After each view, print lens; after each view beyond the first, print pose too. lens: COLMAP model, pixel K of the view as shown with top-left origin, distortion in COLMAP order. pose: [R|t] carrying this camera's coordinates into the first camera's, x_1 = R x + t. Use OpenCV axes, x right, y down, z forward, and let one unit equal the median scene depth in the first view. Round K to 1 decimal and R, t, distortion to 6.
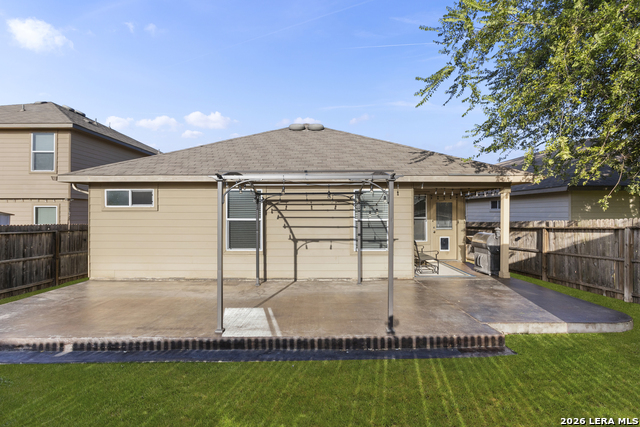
lens RADIAL K [[307.2, 0, 320.0], [0, 307.2, 213.5], [0, 0, 1]] dist [-0.000724, 0.000040]
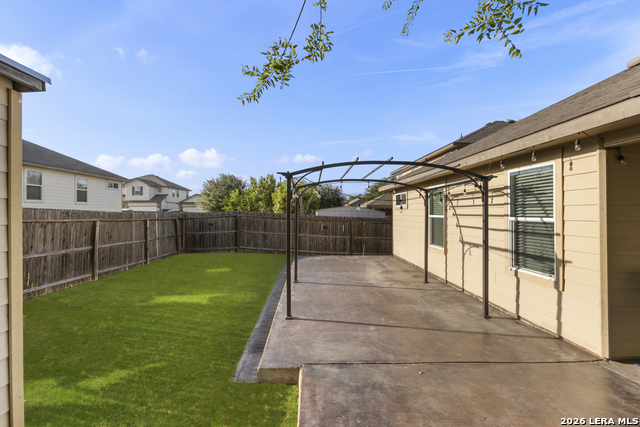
lens RADIAL K [[302.7, 0, 320.0], [0, 302.7, 213.5], [0, 0, 1]] dist [-0.002052, 0.007597]
pose [[0.024829, 0.001807, -0.999690, 0.719707], [0.005194, 0.999985, 0.001936, 0.005437], [0.999678, -0.005240, 0.024820, 0.597373]]
